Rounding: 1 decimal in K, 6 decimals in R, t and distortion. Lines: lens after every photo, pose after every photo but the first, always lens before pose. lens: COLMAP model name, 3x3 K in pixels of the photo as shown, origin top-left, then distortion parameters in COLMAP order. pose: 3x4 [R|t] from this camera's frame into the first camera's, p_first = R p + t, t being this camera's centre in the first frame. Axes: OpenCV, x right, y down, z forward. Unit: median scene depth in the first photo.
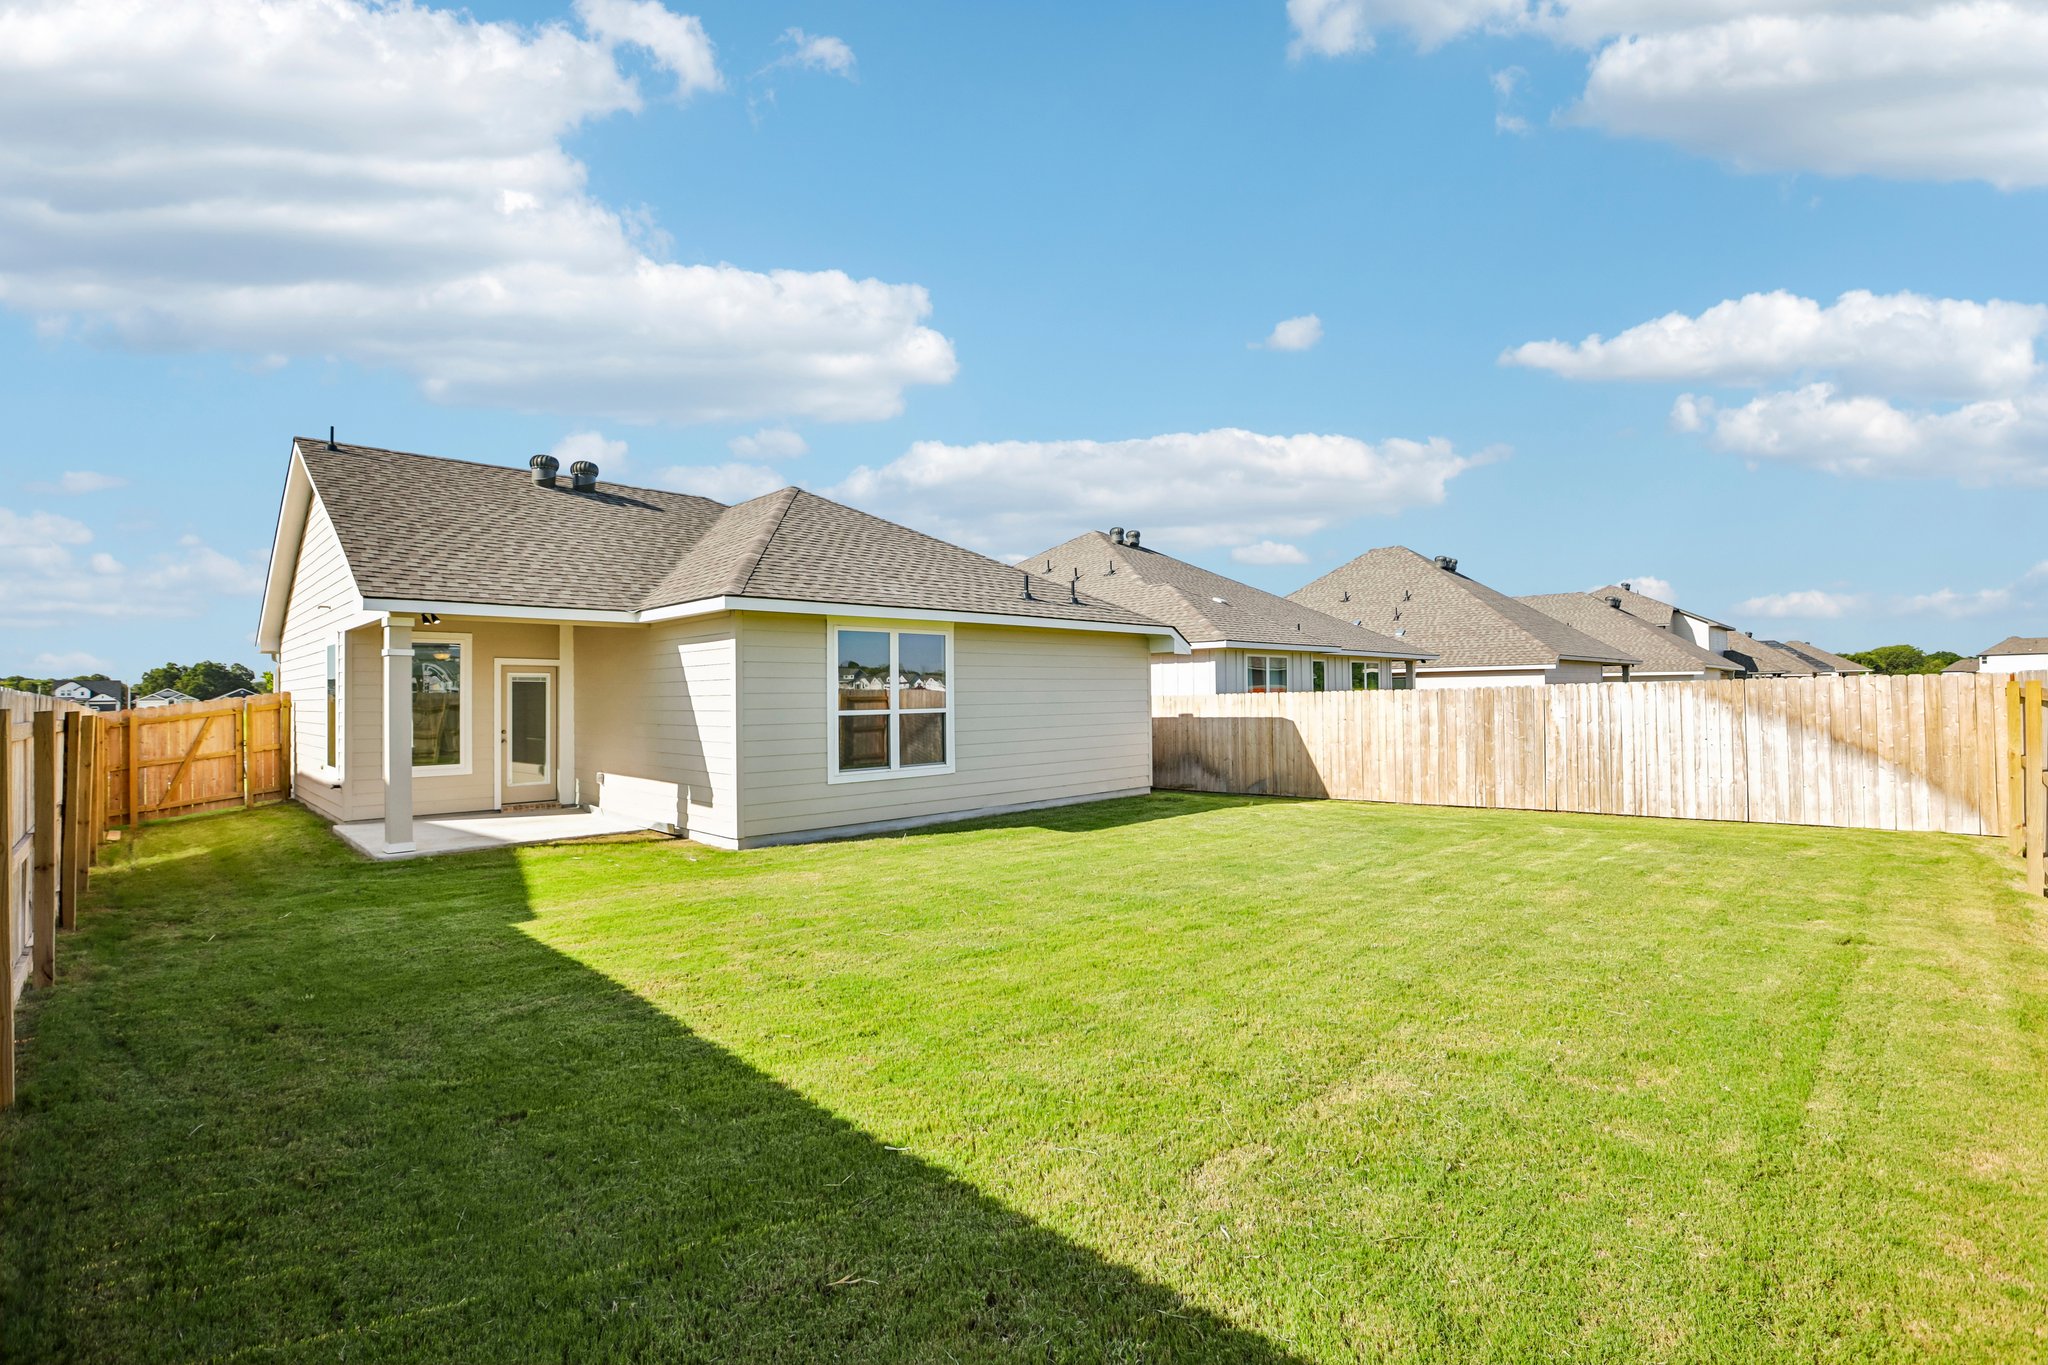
lens RADIAL K [[939.6, 0, 1028.3], [0, 939.6, 680.7], [0, 0, 1]] dist [-0.029224, 0.003575]
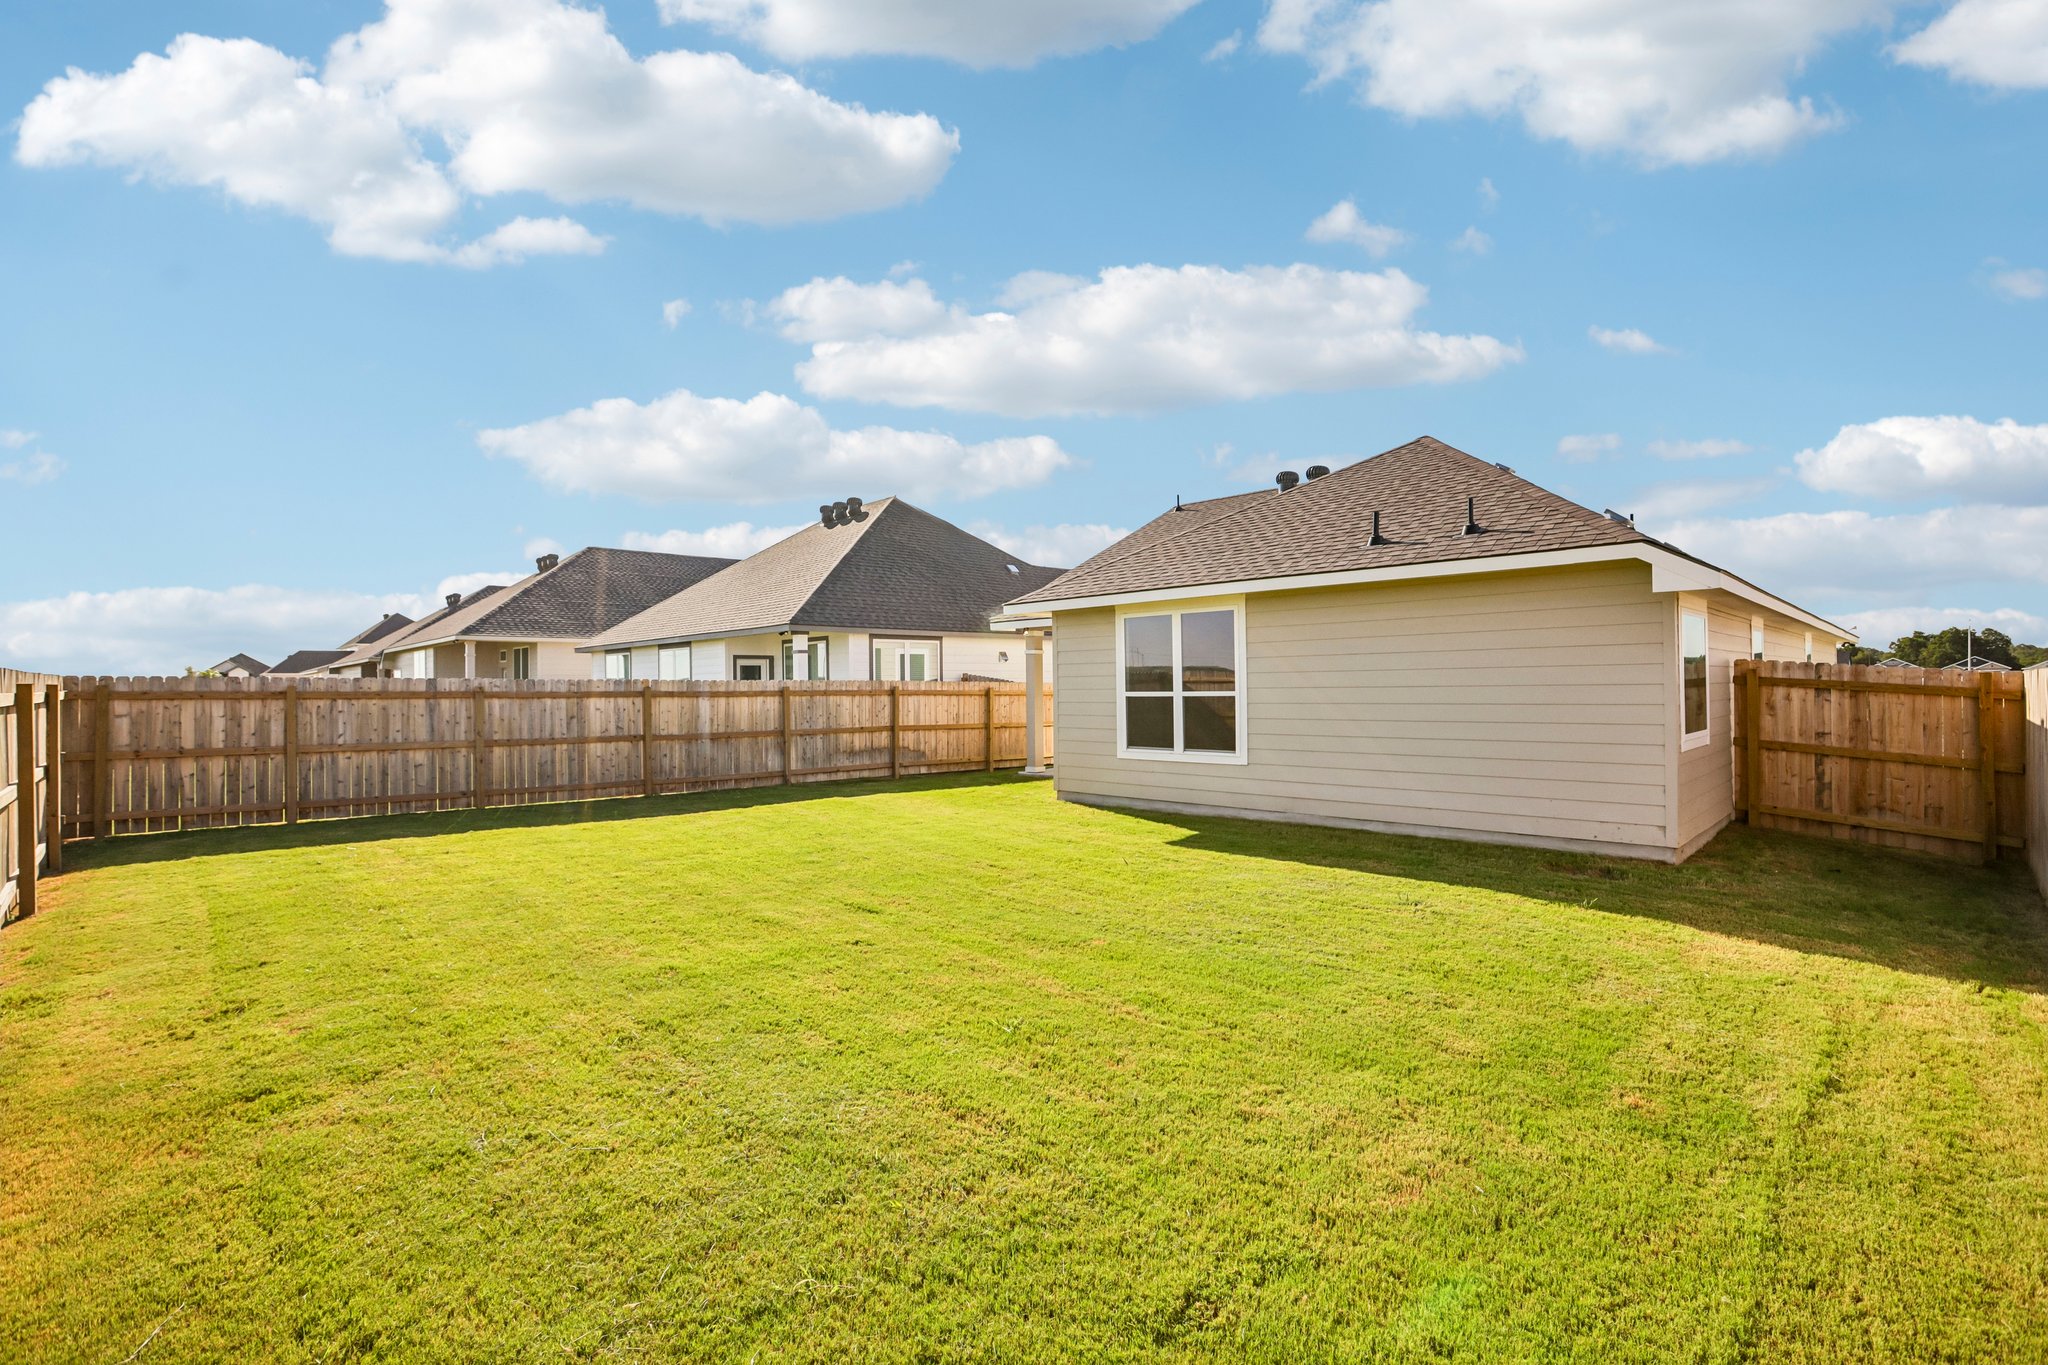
lens RADIAL K [[939.6, 0, 1039.9], [0, 939.6, 675.4], [0, 0, 1]] dist [-0.029224, 0.003575]
pose [[0.001838, 0.000258, -0.999998, 0.768042], [0.028696, 0.999588, 0.000310, 0.008319], [0.999587, -0.028696, 0.001830, 0.776297]]
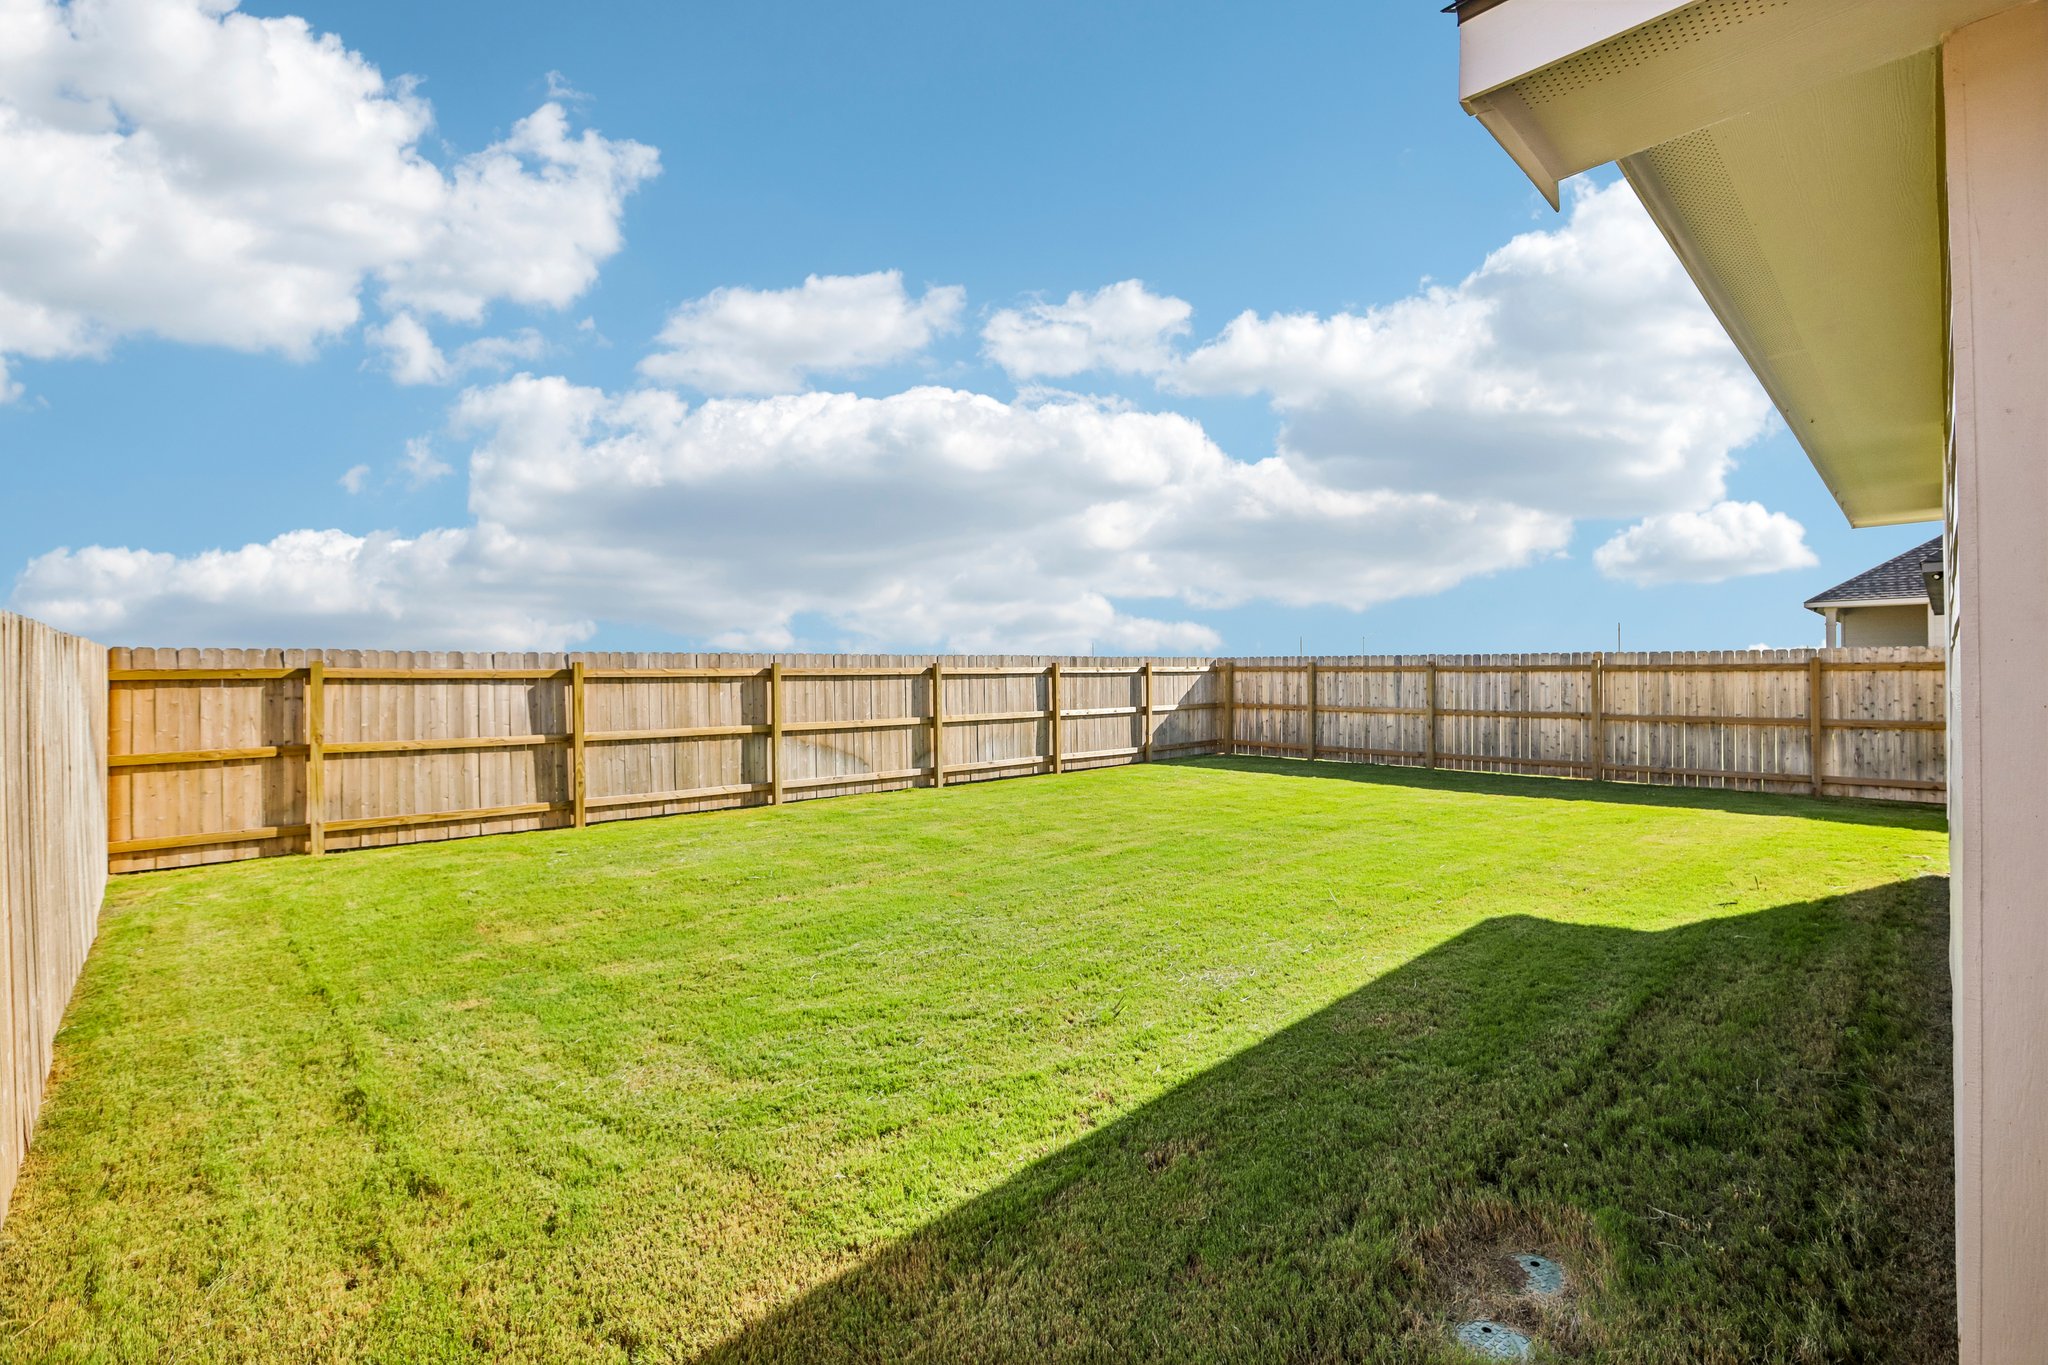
lens RADIAL K [[939.6, 0, 1035.9], [0, 939.6, 678.5], [0, 0, 1]] dist [-0.029224, 0.003575]
pose [[-0.999768, 0.021541, -0.000703, 0.274337], [0.021550, 0.999652, -0.015230, 0.029893], [0.000375, -0.015242, -0.999884, 1.290659]]
